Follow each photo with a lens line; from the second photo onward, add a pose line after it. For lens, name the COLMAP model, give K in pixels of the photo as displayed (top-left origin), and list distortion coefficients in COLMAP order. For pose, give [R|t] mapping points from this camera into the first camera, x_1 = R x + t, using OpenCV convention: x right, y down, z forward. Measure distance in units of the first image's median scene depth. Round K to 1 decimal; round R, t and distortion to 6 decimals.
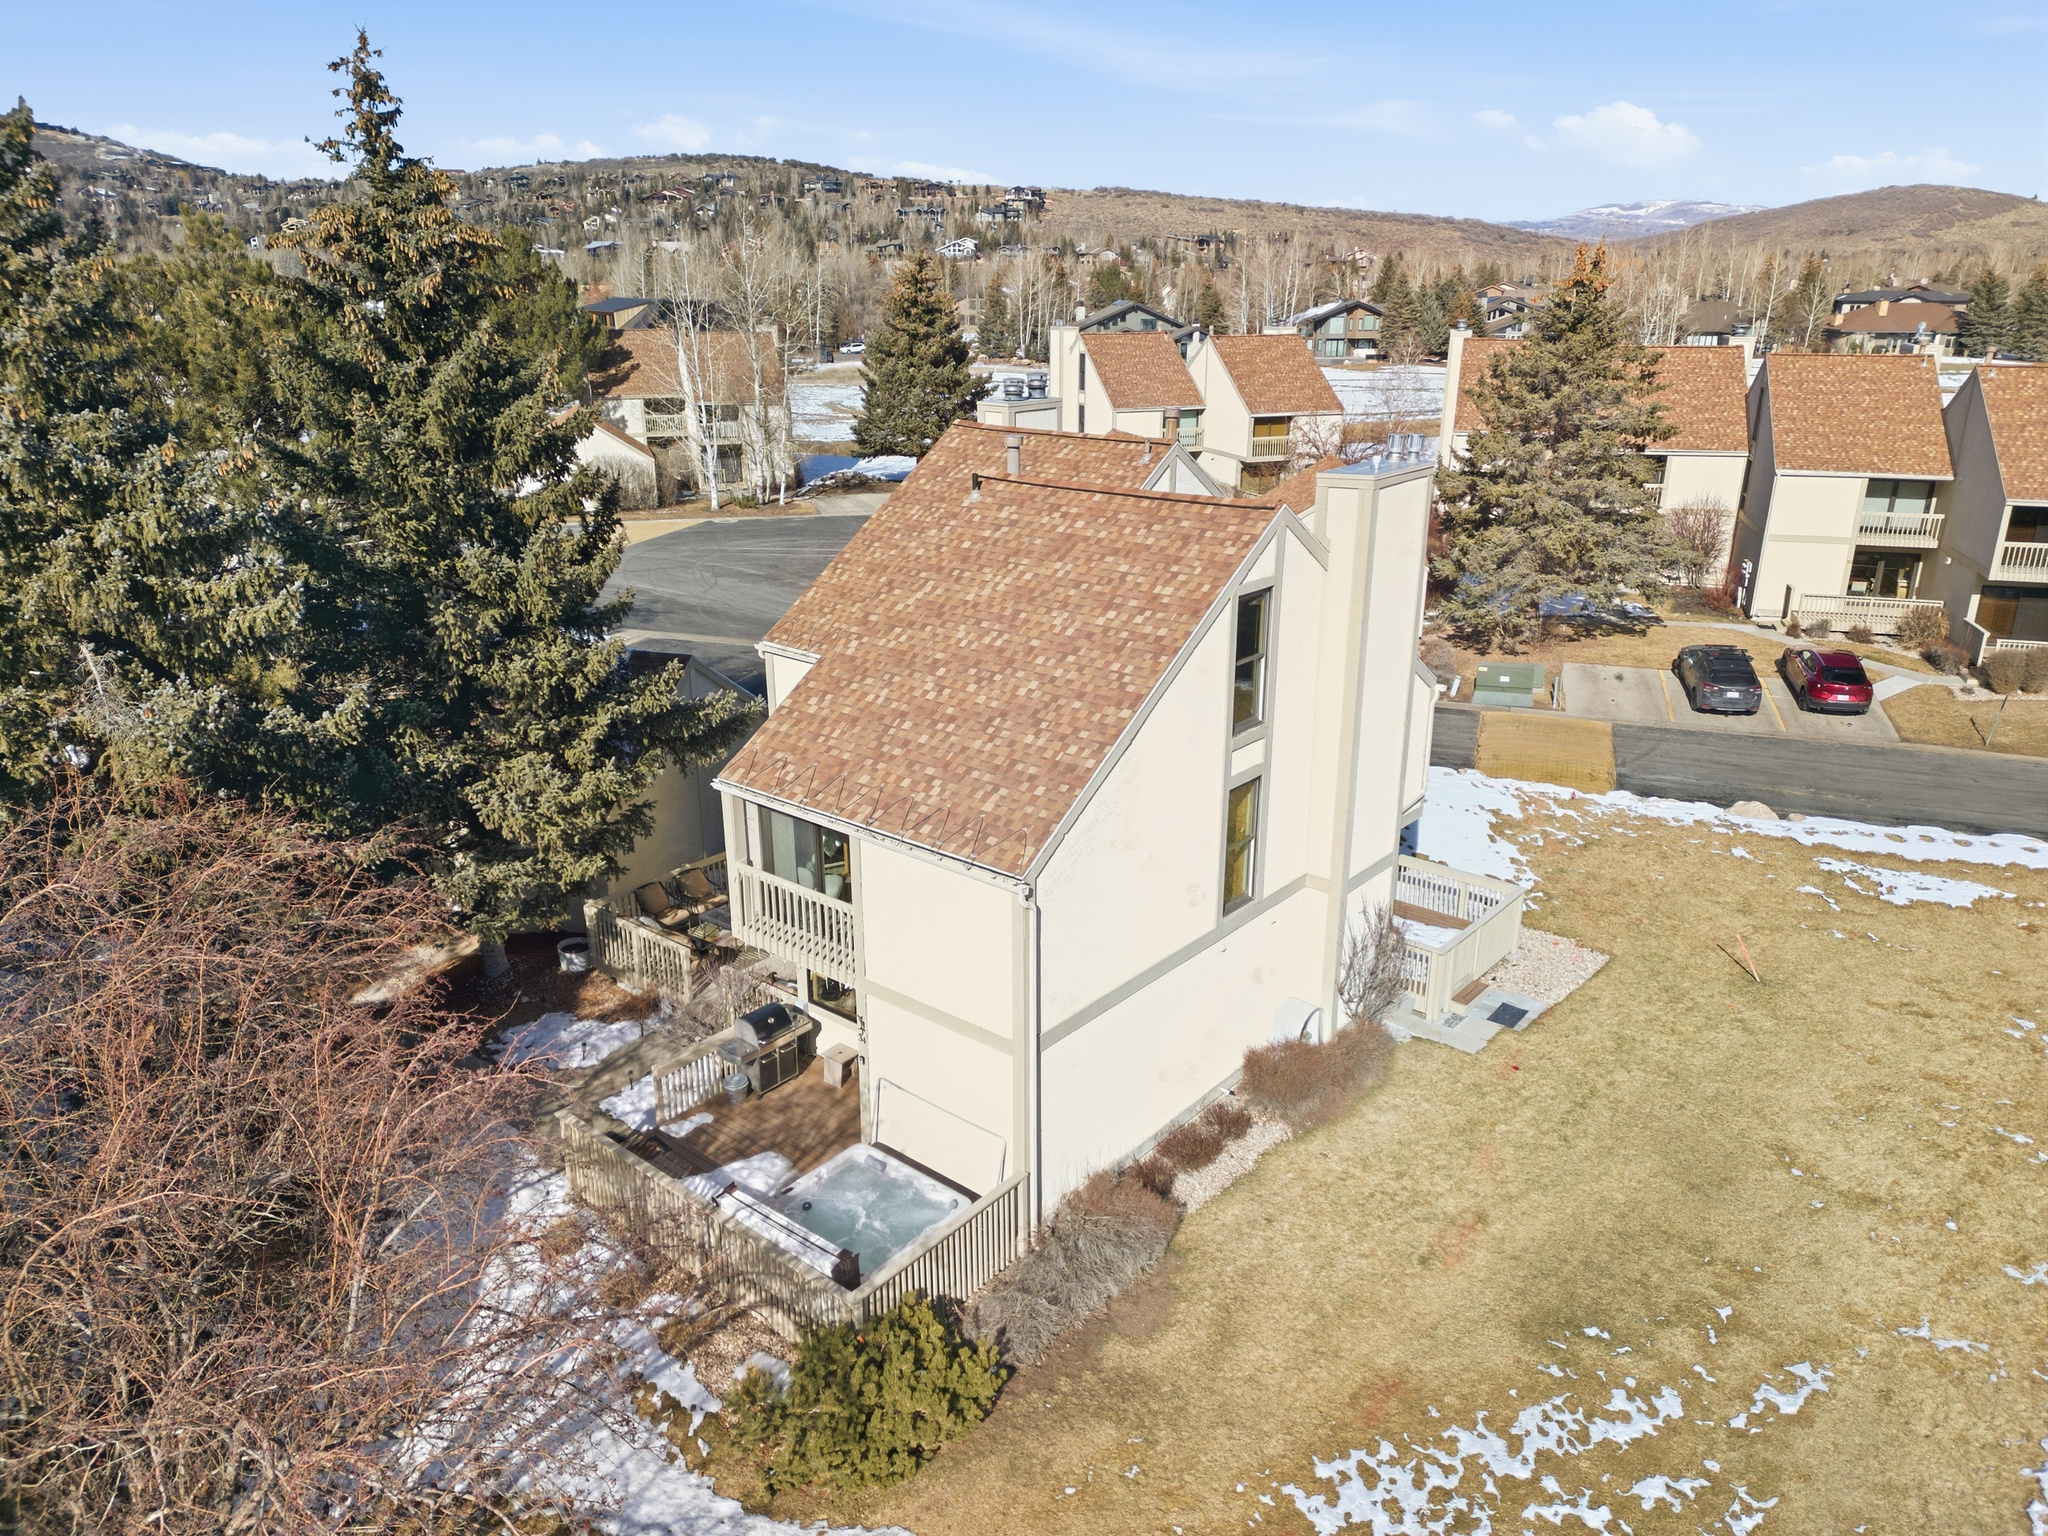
lens RADIAL K [[1434.7, 0, 1024.0], [0, 1434.7, 768.0], [0, 0, 1]] dist [0.091513, -0.086036]
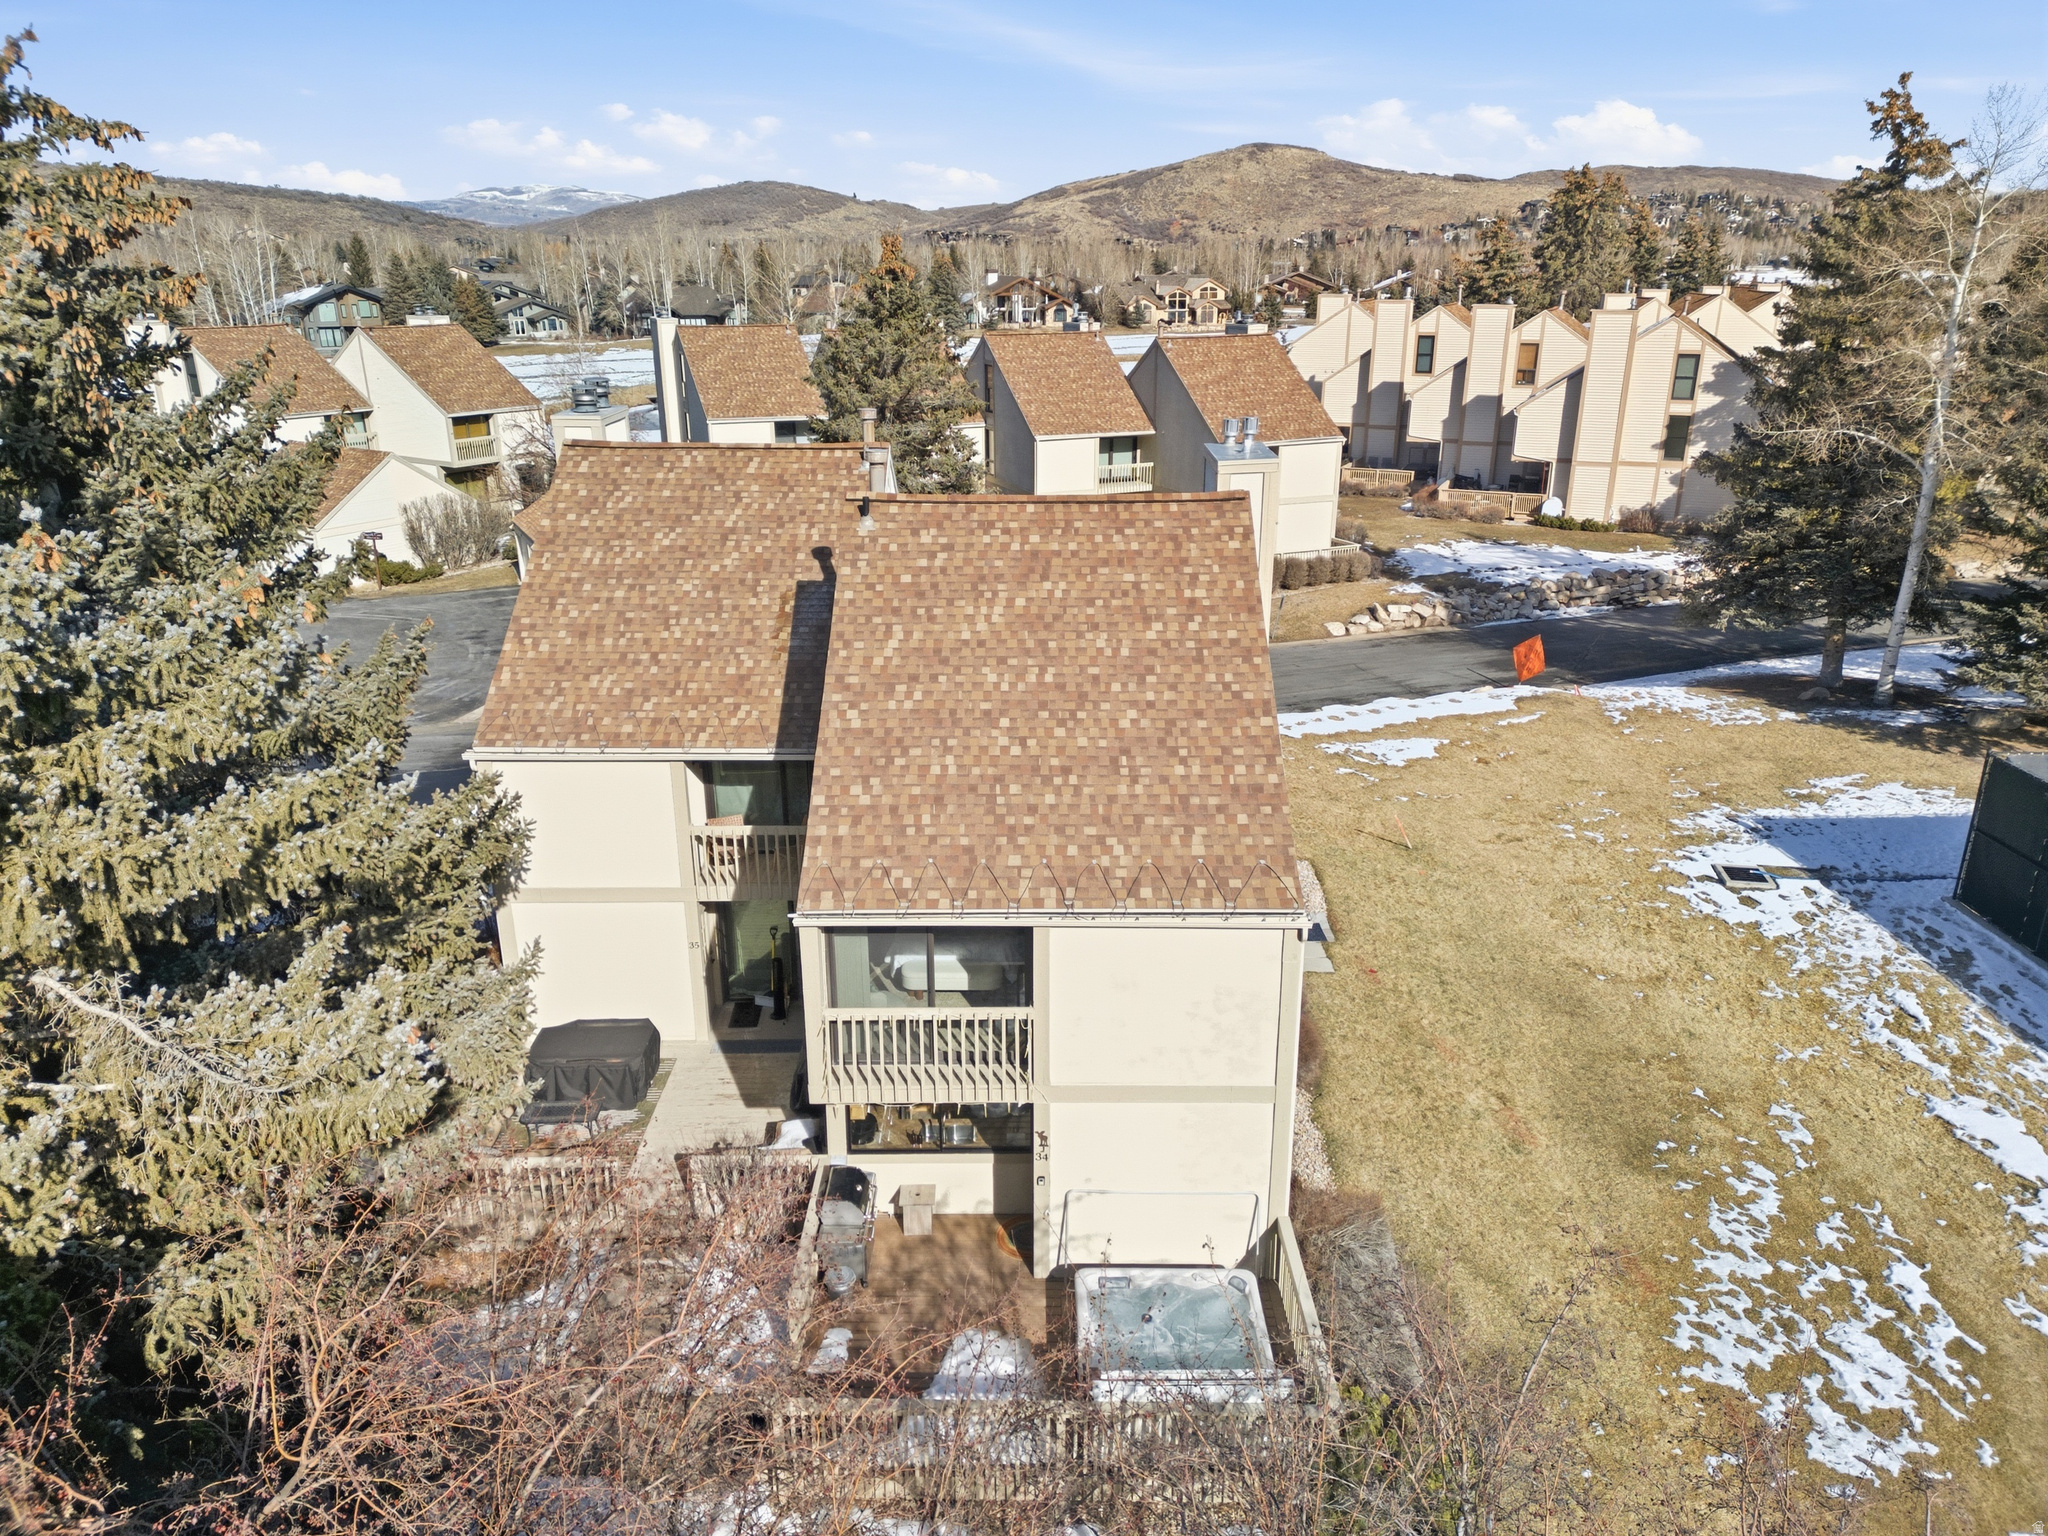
lens RADIAL K [[1434.7, 0, 1024.0], [0, 1434.7, 768.0], [0, 0, 1]] dist [0.091513, -0.086036]
pose [[0.766988, -0.216982, 0.603861, -0.397478], [0.210972, 0.974044, 0.082034, -0.074631], [-0.605987, 0.064479, 0.792857, 0.205984]]
